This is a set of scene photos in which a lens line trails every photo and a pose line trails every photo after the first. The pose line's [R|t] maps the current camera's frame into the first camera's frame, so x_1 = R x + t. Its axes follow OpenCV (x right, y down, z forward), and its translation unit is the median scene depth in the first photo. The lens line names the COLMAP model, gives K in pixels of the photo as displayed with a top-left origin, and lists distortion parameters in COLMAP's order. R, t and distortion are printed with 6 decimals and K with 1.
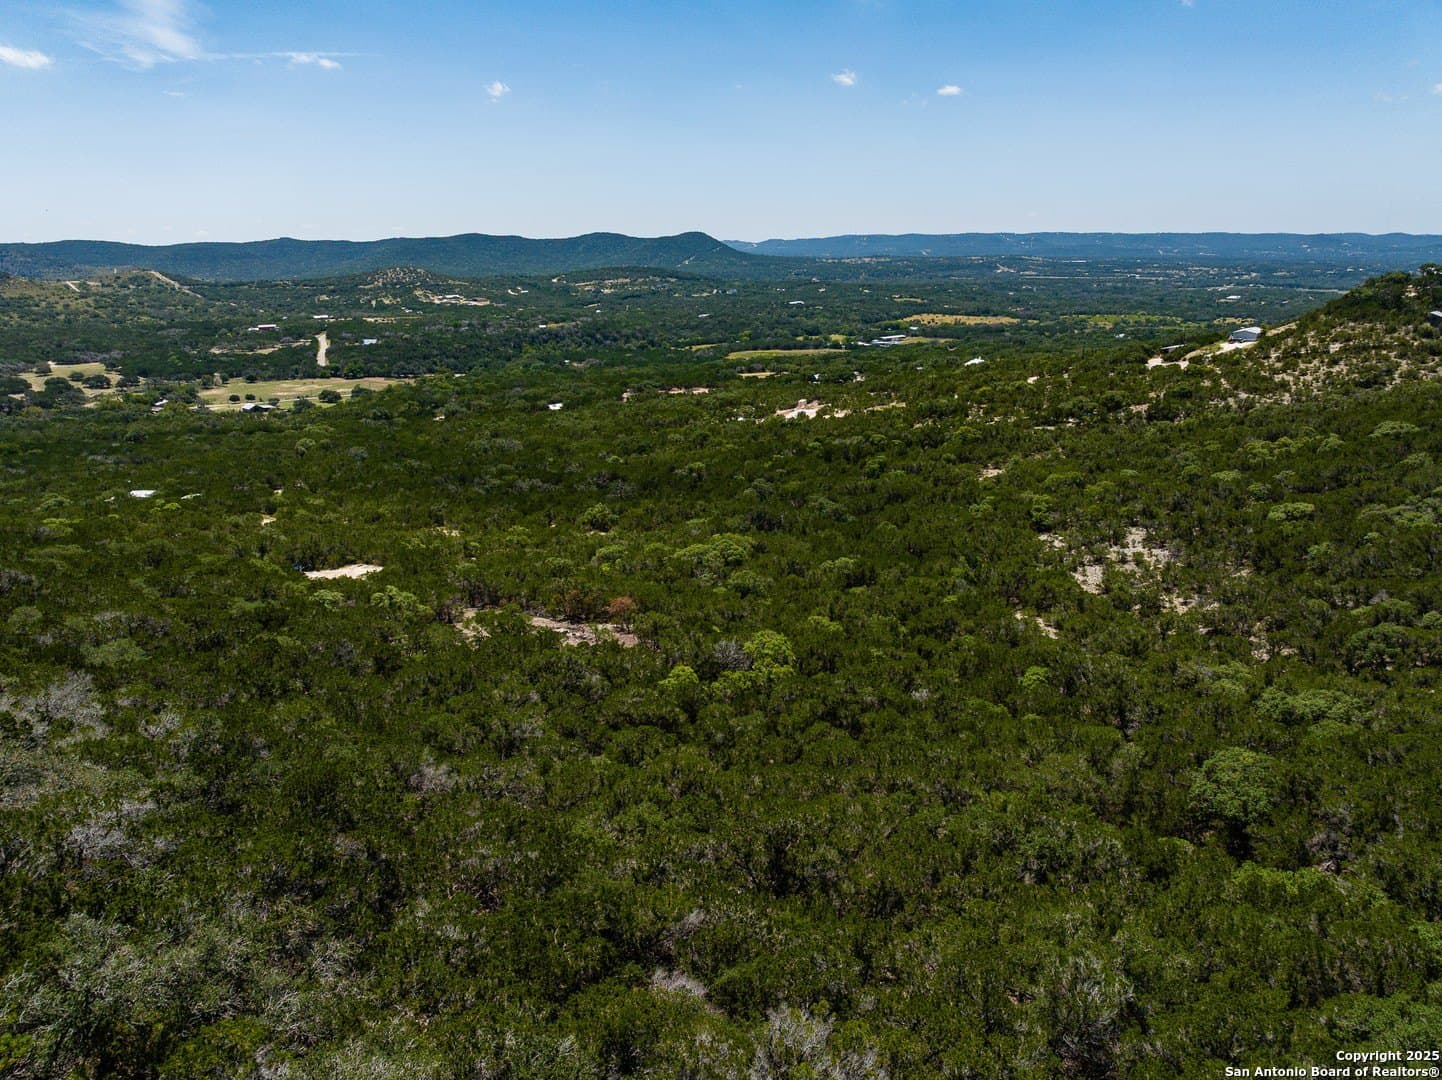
lens RADIAL K [[1010.0, 0, 720.0], [0, 1010.0, 538.2], [0, 0, 1]] dist [-0.045775, 0.011549]
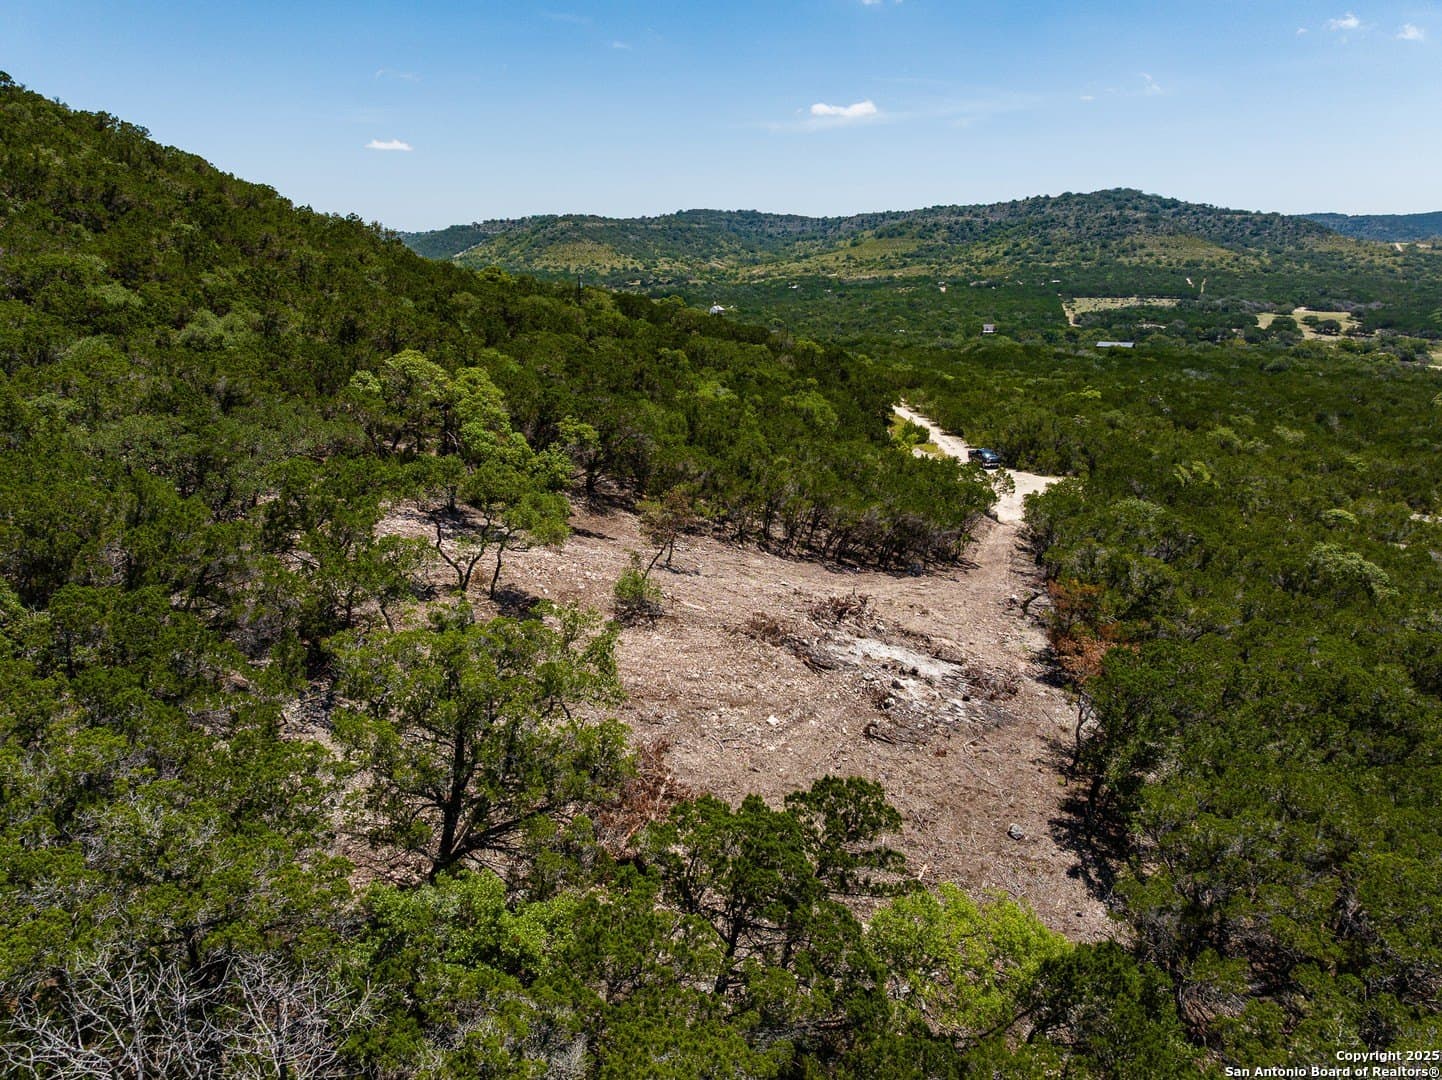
lens RADIAL K [[1010.0, 0, 721.9], [0, 1010.0, 543.5], [0, 0, 1]] dist [-0.045775, 0.011549]
pose [[0.377091, 0.274268, -0.884635, 0.019722], [-0.254897, 0.948995, 0.185567, 0.002328], [0.890410, 0.155515, 0.427768, 0.170557]]
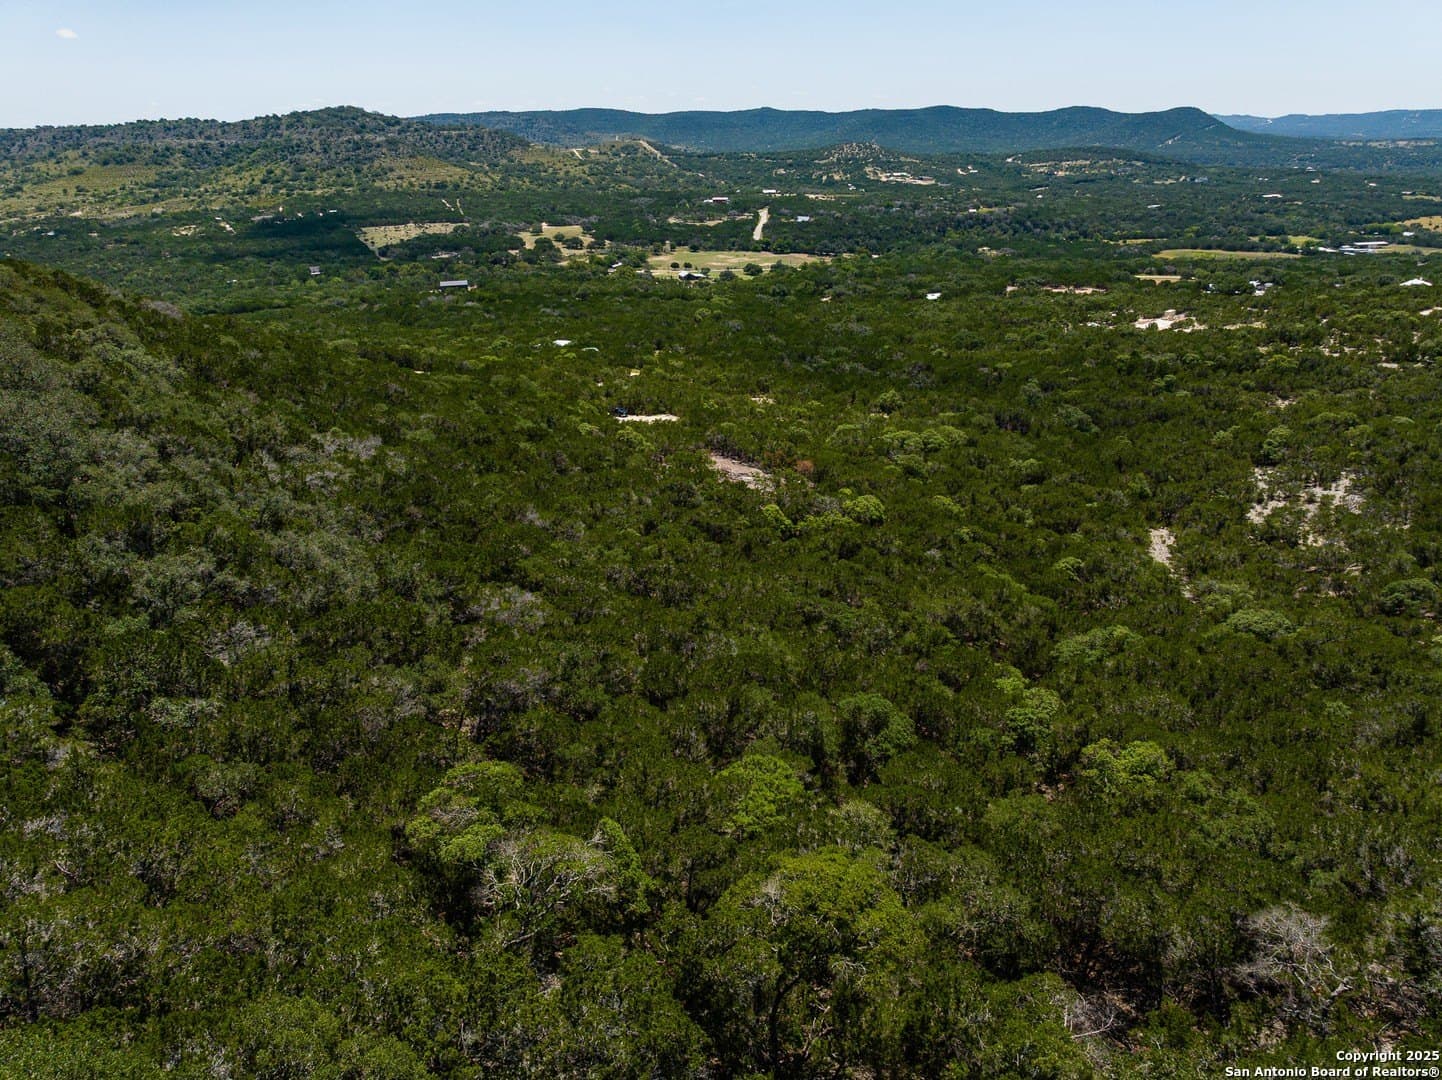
lens RADIAL K [[1010.0, 0, 719.7], [0, 1010.0, 540.8], [0, 0, 1]] dist [-0.045775, 0.011549]
pose [[0.902577, 0.169593, -0.395718, 0.071968], [-0.121388, 0.982100, 0.144030, -0.002839], [0.413061, -0.081963, 0.907007, -0.049903]]
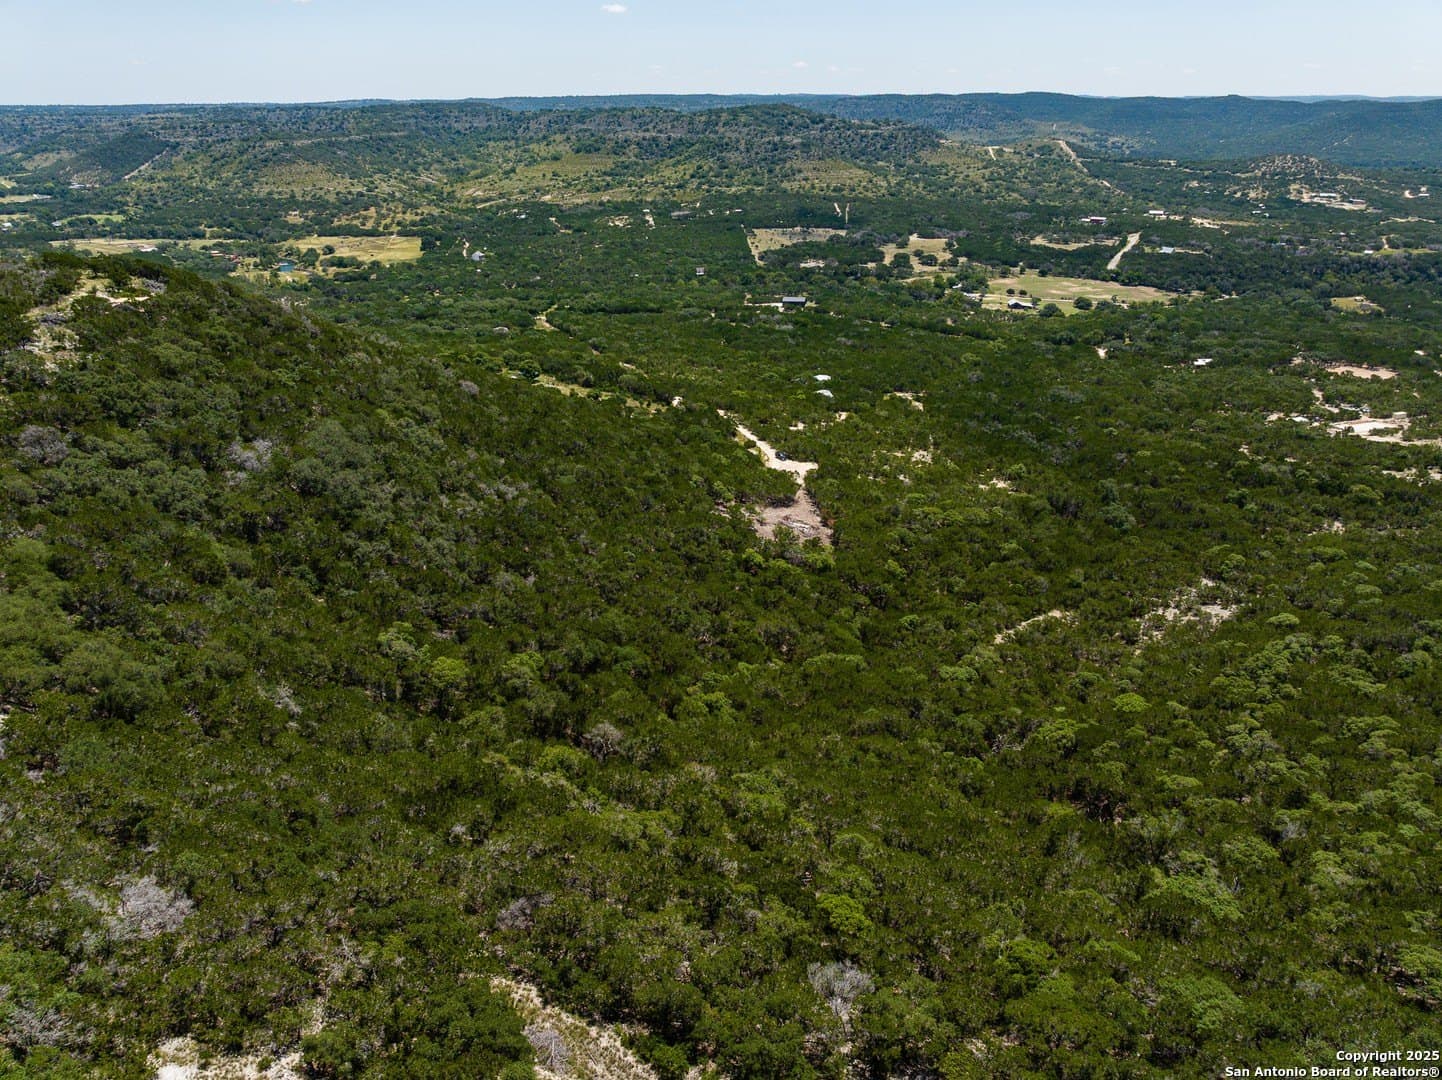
lens RADIAL K [[1010.0, 0, 716.5], [0, 1010.0, 541.2], [0, 0, 1]] dist [-0.045775, 0.011549]
pose [[0.645993, 0.322211, -0.692007, 0.240083], [-0.217366, 0.946662, 0.237871, -0.067894], [0.731741, -0.003245, 0.681575, -0.105293]]
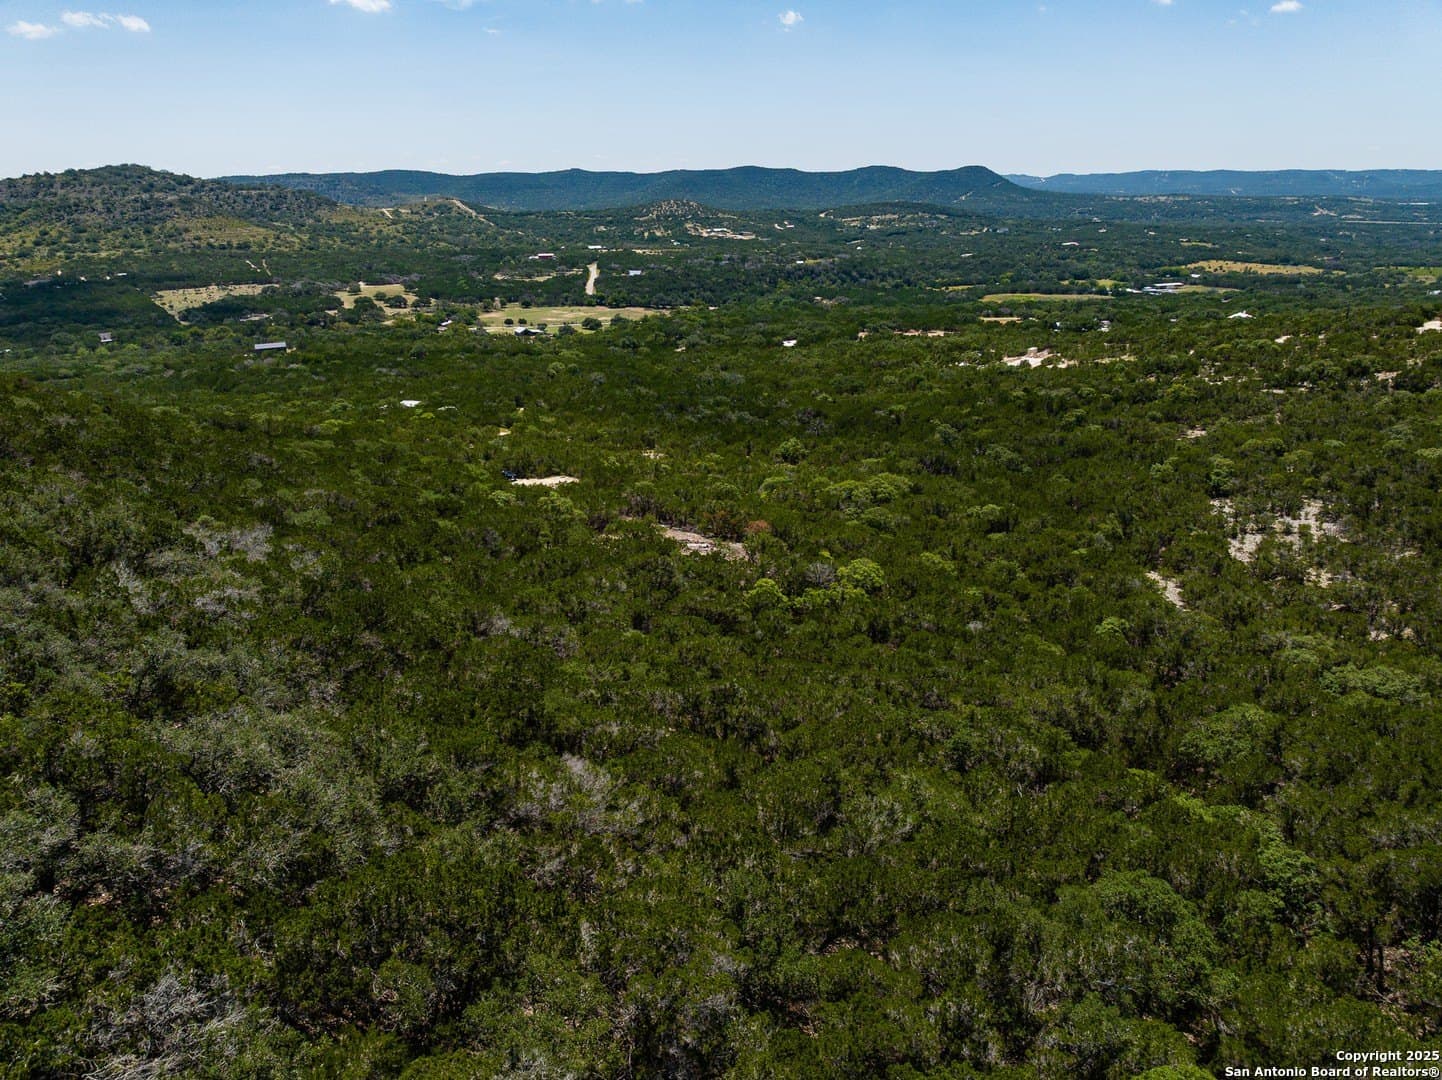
lens RADIAL K [[1010.0, 0, 720.5], [0, 1010.0, 539.8], [0, 0, 1]] dist [-0.045775, 0.011549]
pose [[0.965471, 0.090905, -0.244135, 0.029231], [-0.075455, 0.994551, 0.071930, 0.000585], [0.249343, -0.051025, 0.967070, -0.019240]]
